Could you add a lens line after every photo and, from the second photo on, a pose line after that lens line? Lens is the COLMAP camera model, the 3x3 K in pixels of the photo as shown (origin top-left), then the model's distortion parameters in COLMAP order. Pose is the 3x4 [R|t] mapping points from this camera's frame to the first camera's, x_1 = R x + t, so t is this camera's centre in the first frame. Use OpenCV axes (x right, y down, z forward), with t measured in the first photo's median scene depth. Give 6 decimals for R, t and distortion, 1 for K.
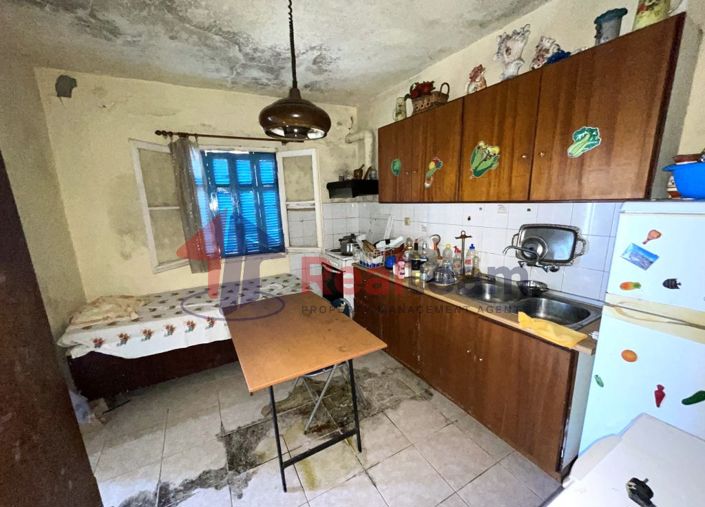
lens RADIAL K [[286.1, 0, 349.8], [0, 286.1, 264.5], [0, 0, 1]] dist [-0.000800, 0.000276]
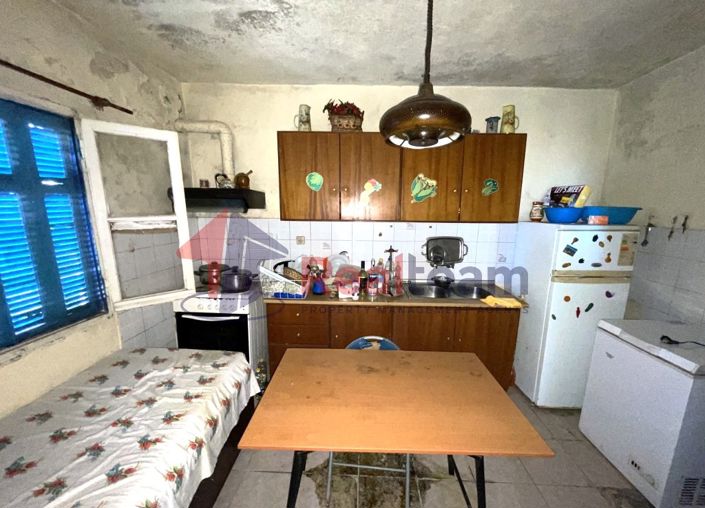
lens RADIAL K [[286.1, 0, 349.8], [0, 286.1, 265.0], [0, 0, 1]] dist [-0.000800, 0.000276]
pose [[0.511241, -0.133640, 0.848984, -0.712334], [0.167561, 0.984379, 0.054051, -0.135710], [-0.842945, 0.114623, 0.525647, 0.562472]]
